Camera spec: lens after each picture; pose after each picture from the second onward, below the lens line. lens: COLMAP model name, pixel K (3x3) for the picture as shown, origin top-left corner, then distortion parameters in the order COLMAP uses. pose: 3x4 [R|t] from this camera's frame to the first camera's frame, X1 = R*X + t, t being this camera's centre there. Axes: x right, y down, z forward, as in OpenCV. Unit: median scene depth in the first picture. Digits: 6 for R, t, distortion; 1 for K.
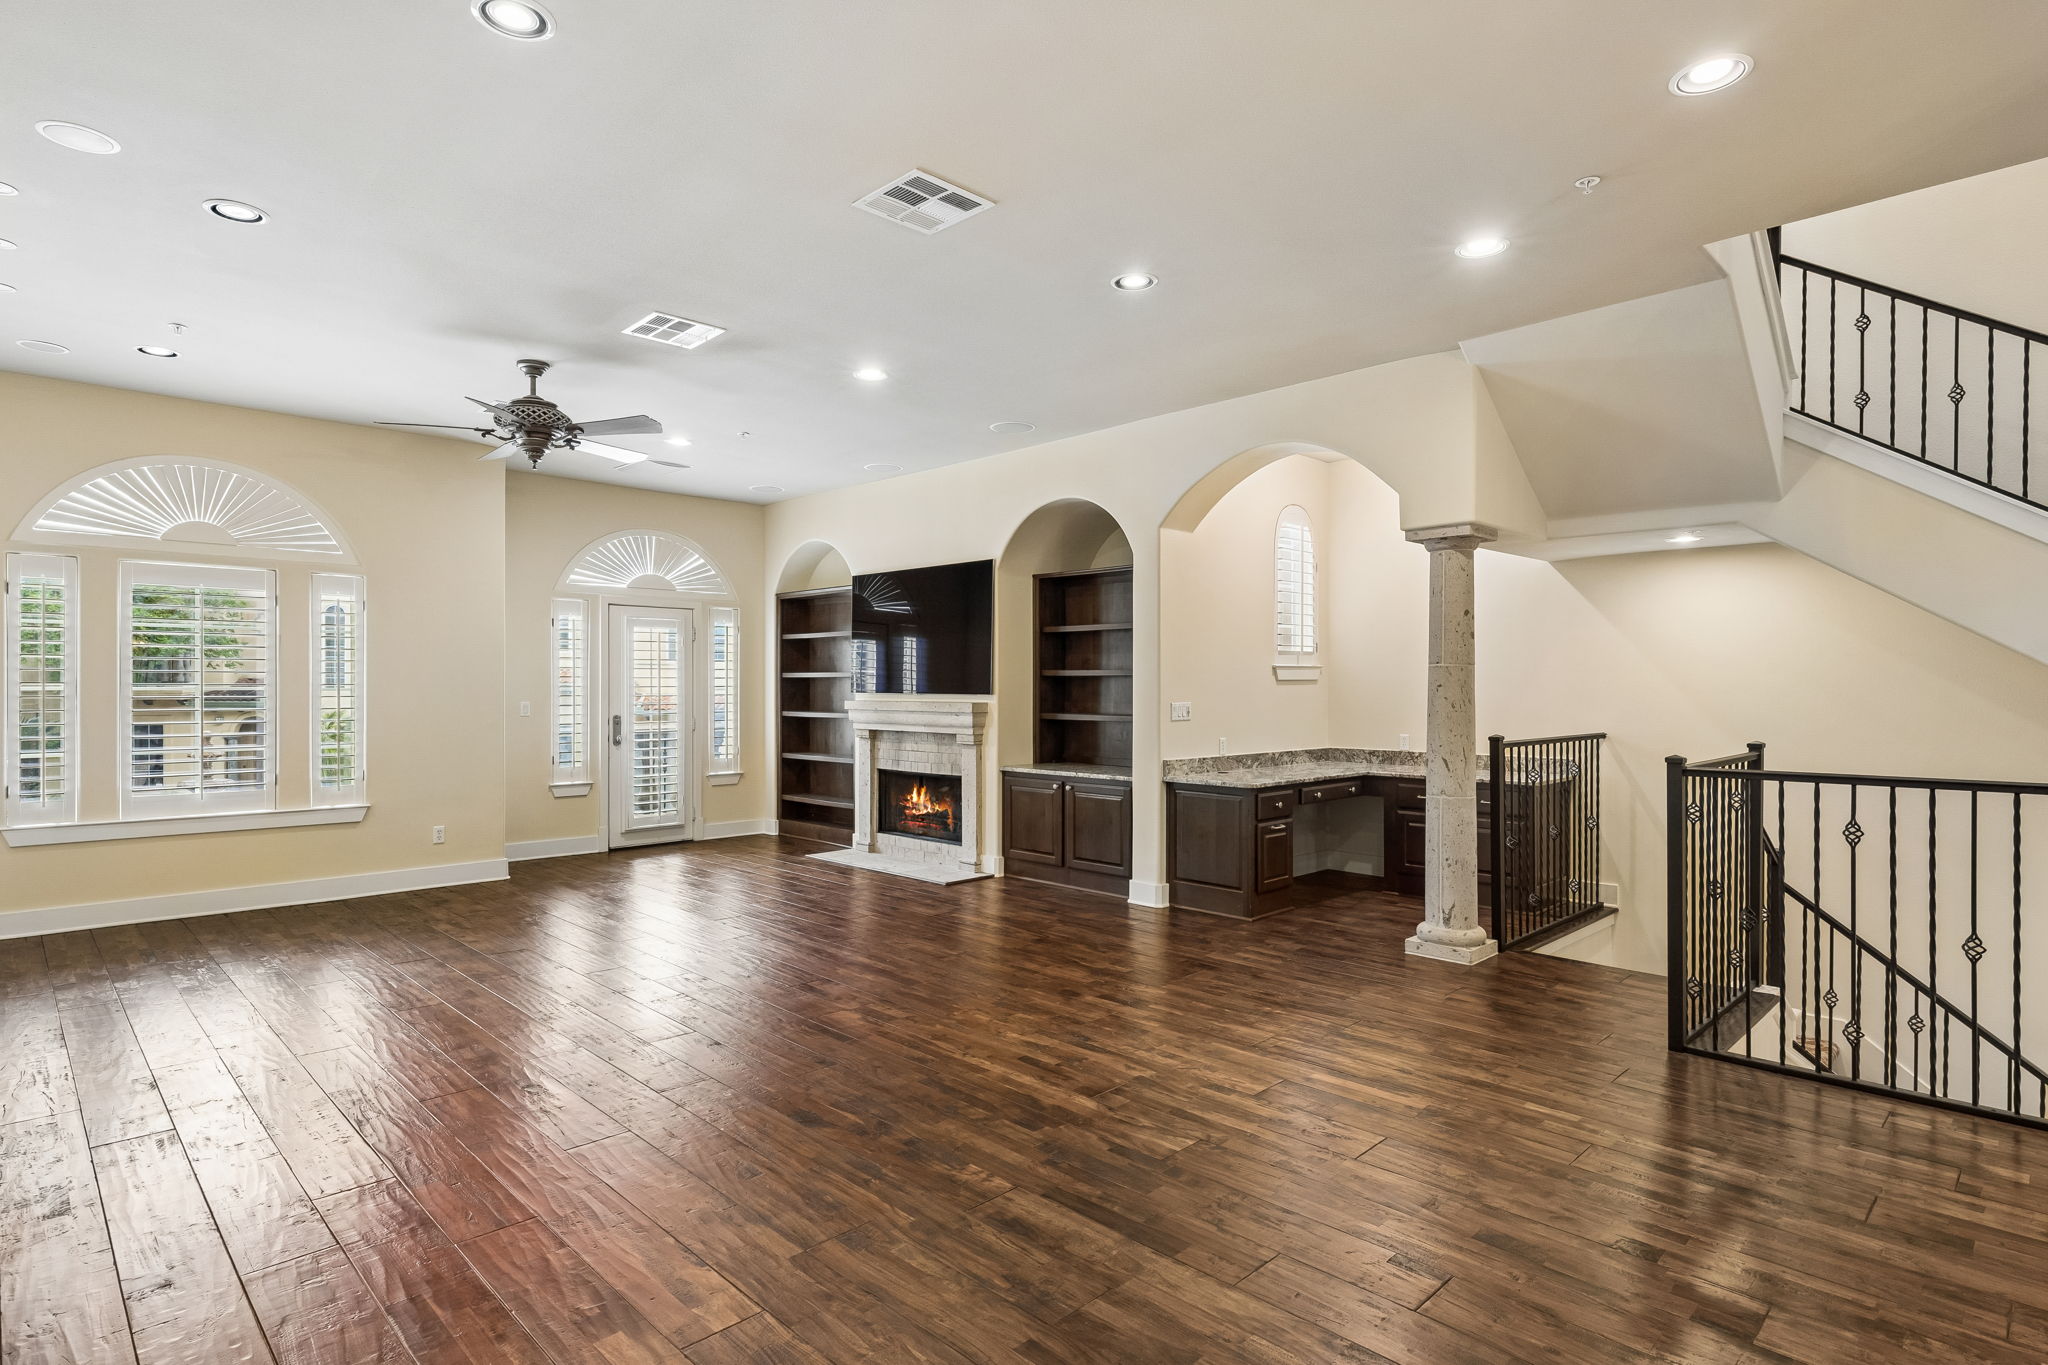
lens RADIAL K [[1067.7, 0, 1024.0], [0, 1067.7, 682.5], [0, 0, 1]] dist [-0.008629, -0.001048]
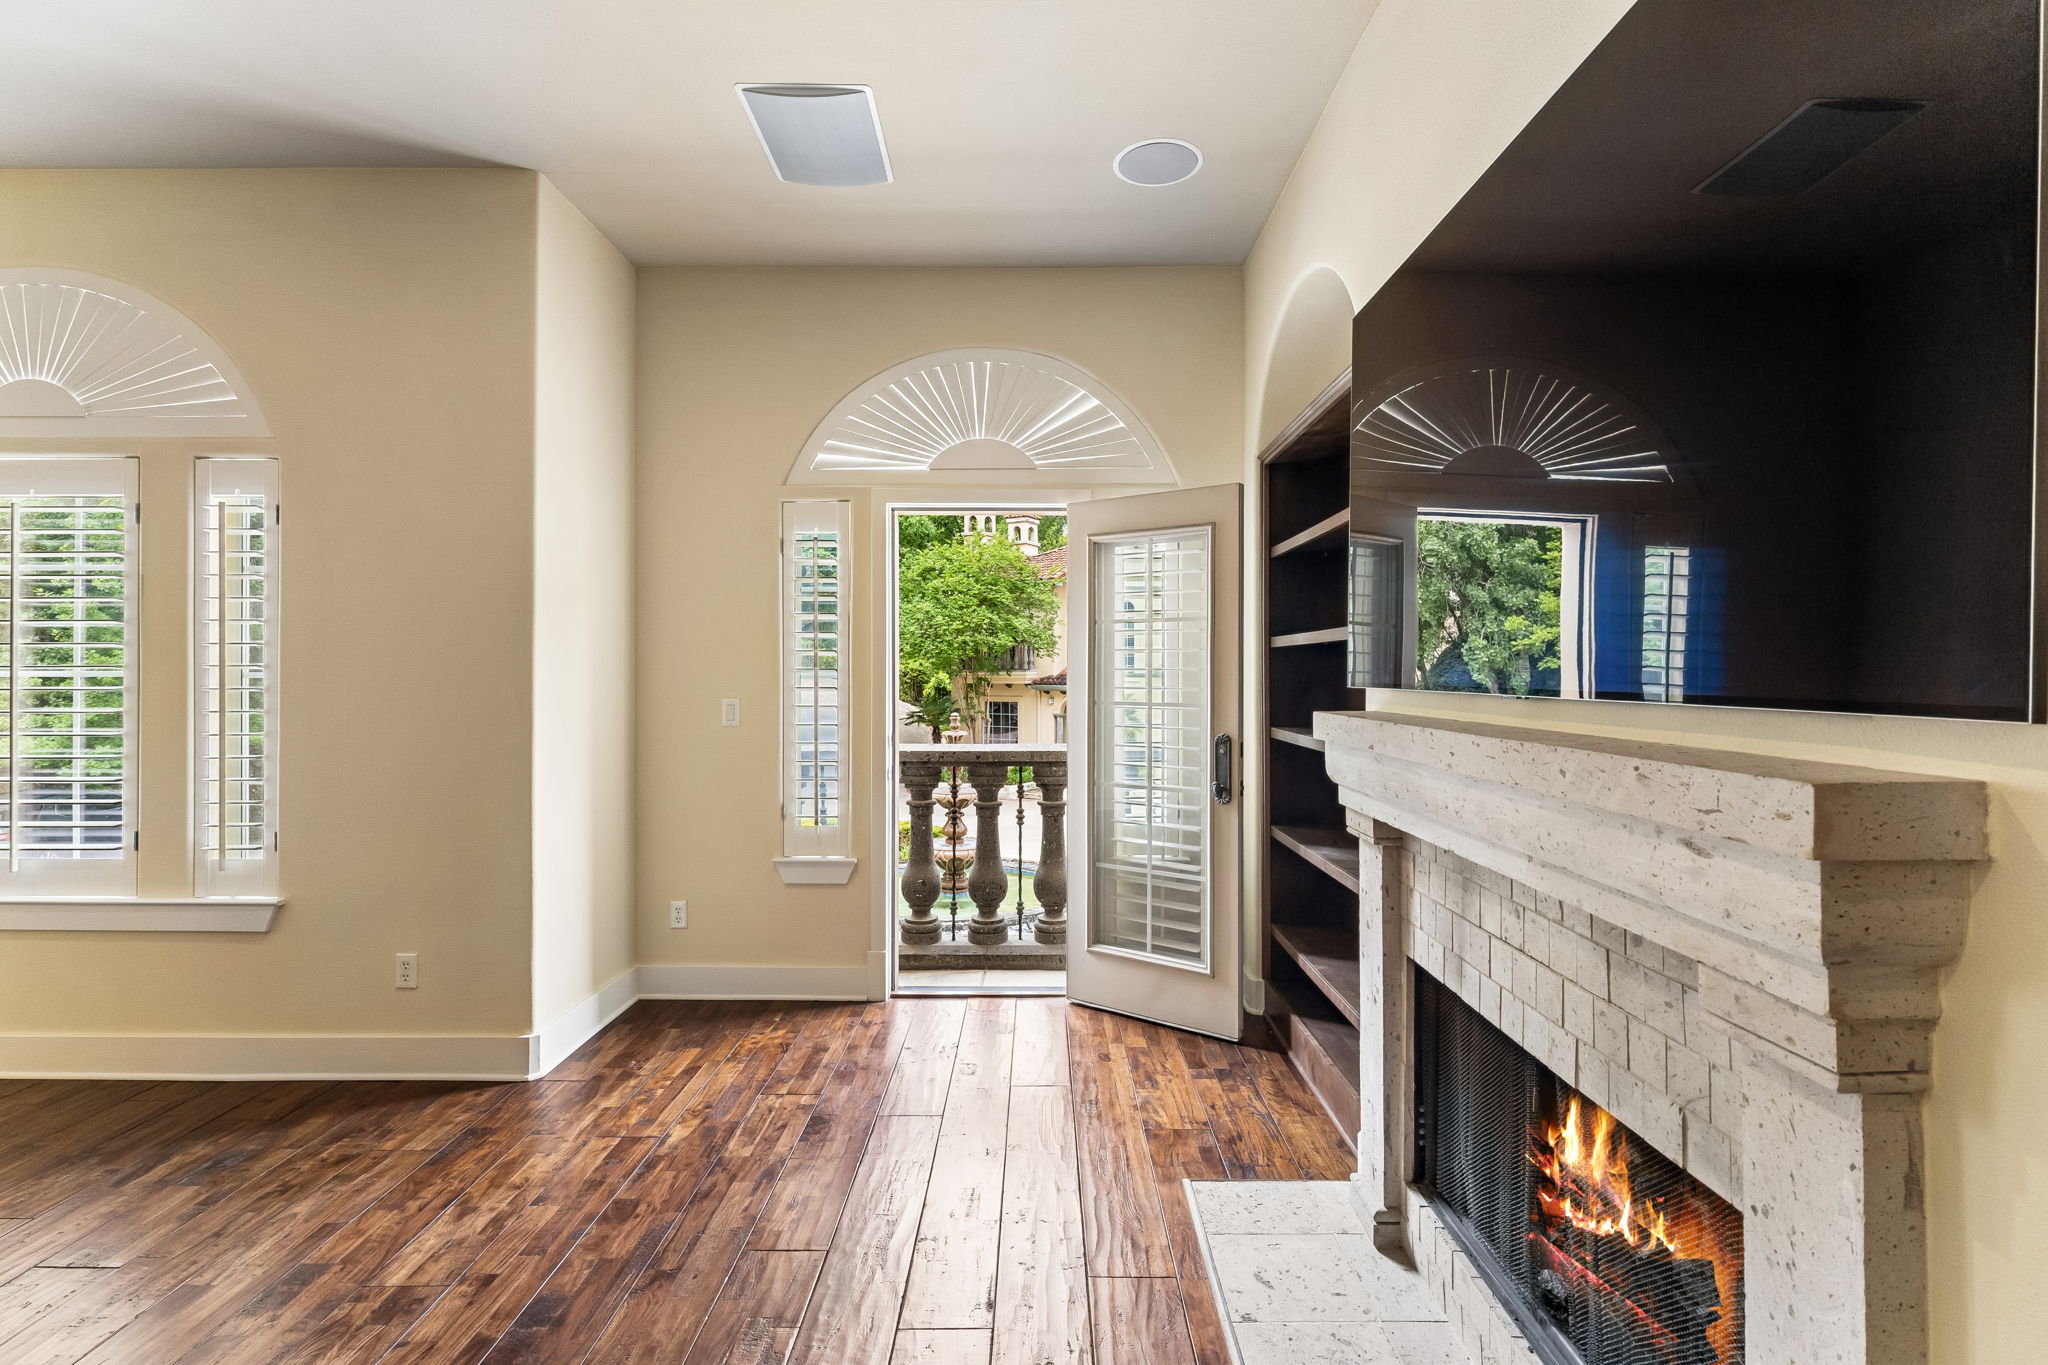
lens RADIAL K [[958.9, 0, 1018.9], [0, 958.9, 677.0], [0, 0, 1]] dist [0.000017, -0.000175]
pose [[0.703102, 0.000533, -0.711089, -0.028981], [0.001921, 0.999995, 0.002649, 0.004998], [0.711086, -0.003229, 0.703097, 0.715418]]
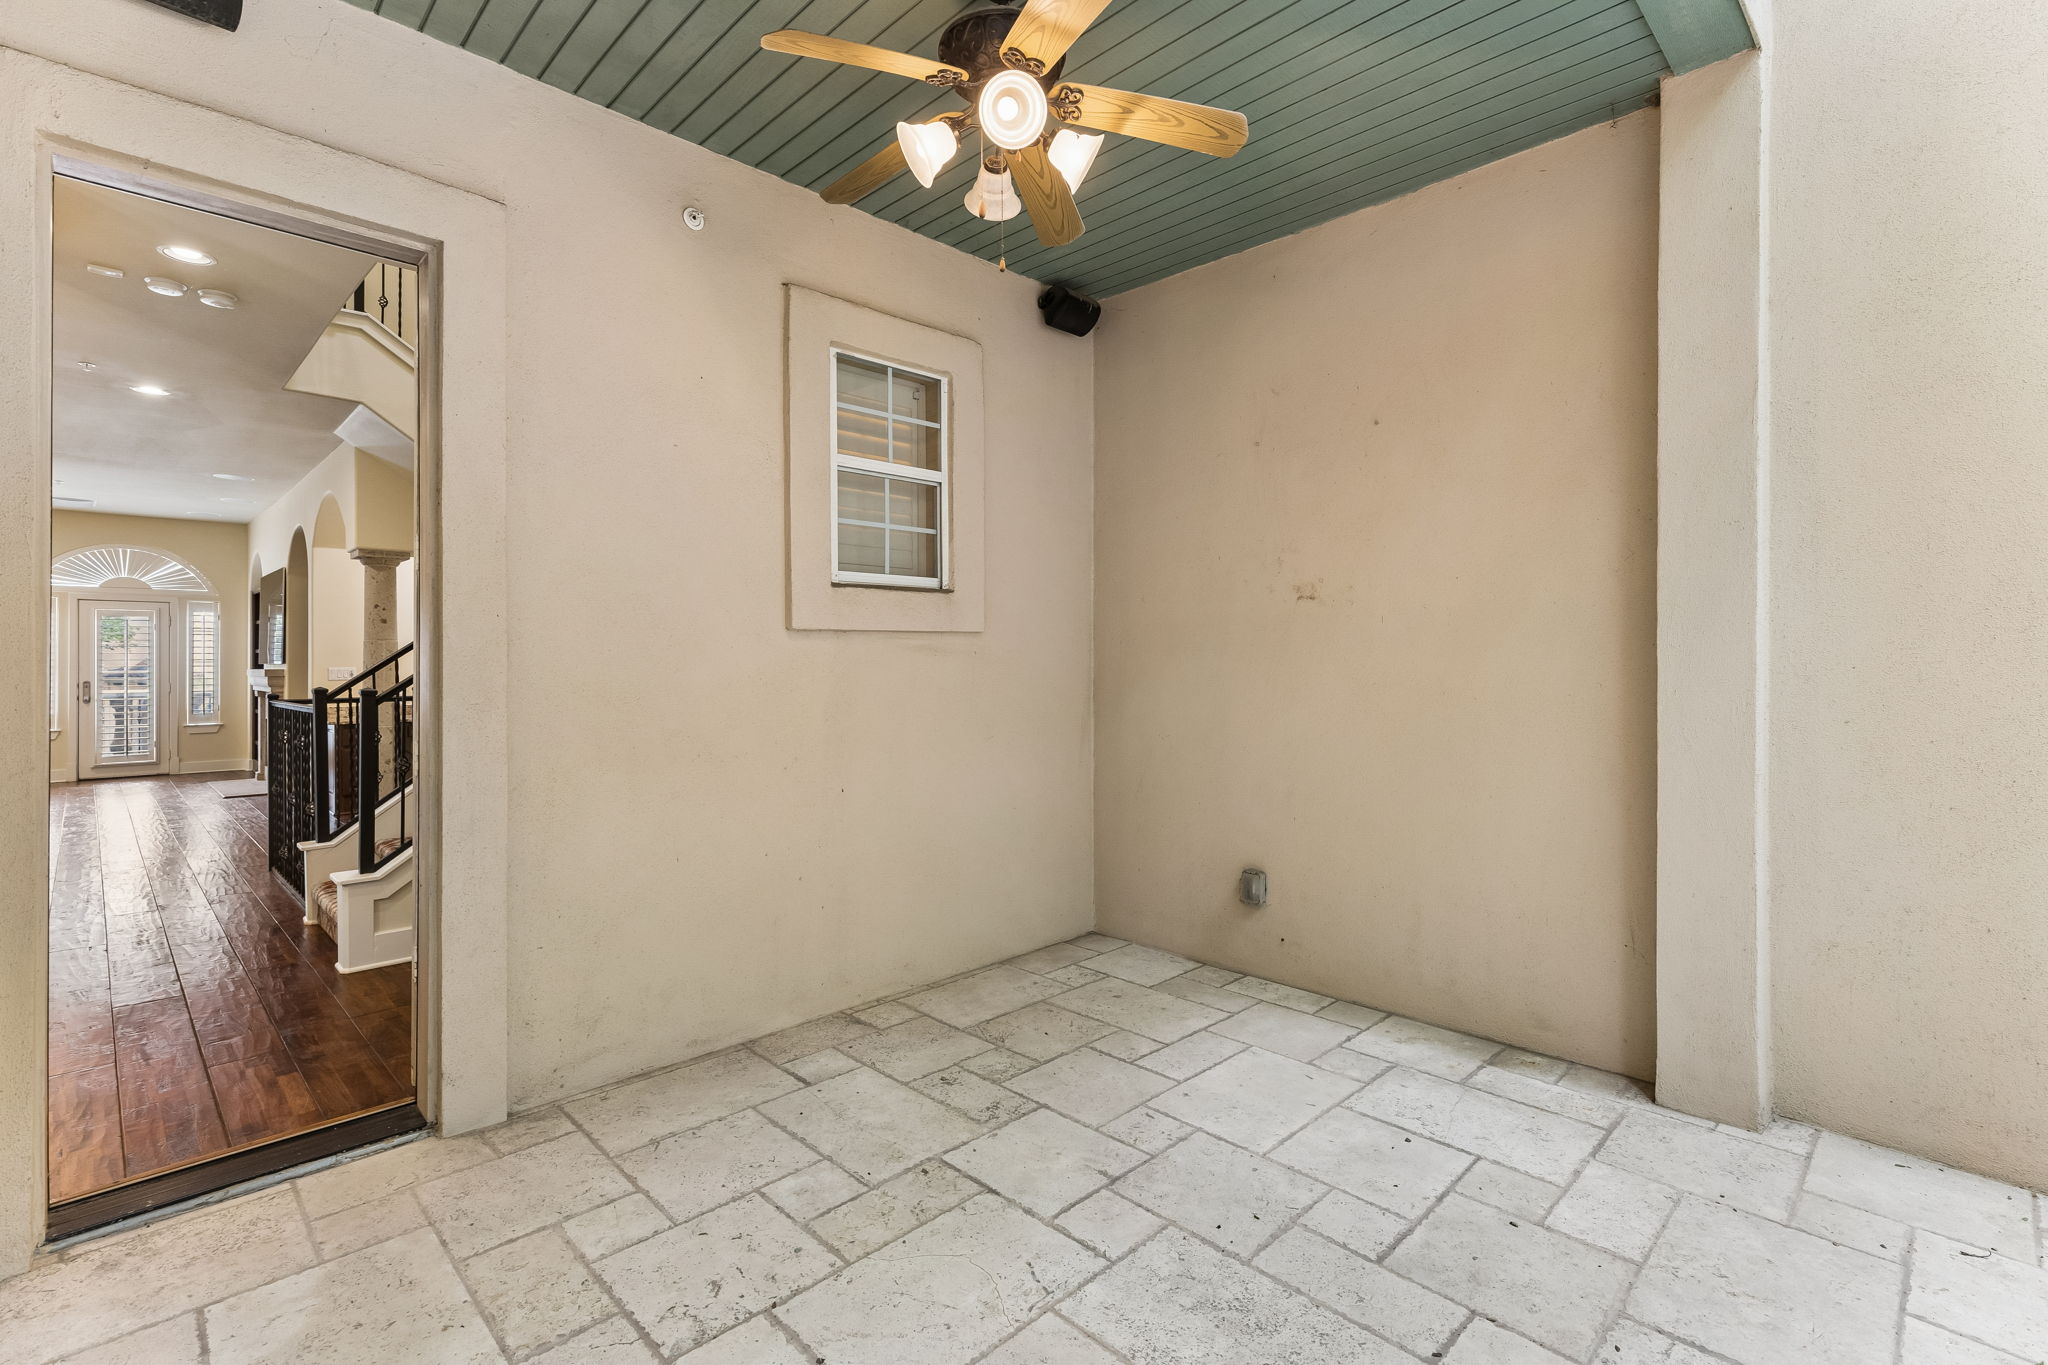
lens RADIAL K [[933.6, 0, 1019.0], [0, 933.6, 676.5], [0, 0, 1]] dist [0.000684, 0.000613]
pose [[0.999999, -0.000782, 0.001533, 0.790602], [0.000757, 0.999875, 0.015823, 0.007161], [-0.001546, -0.015821, 0.999874, -0.189321]]
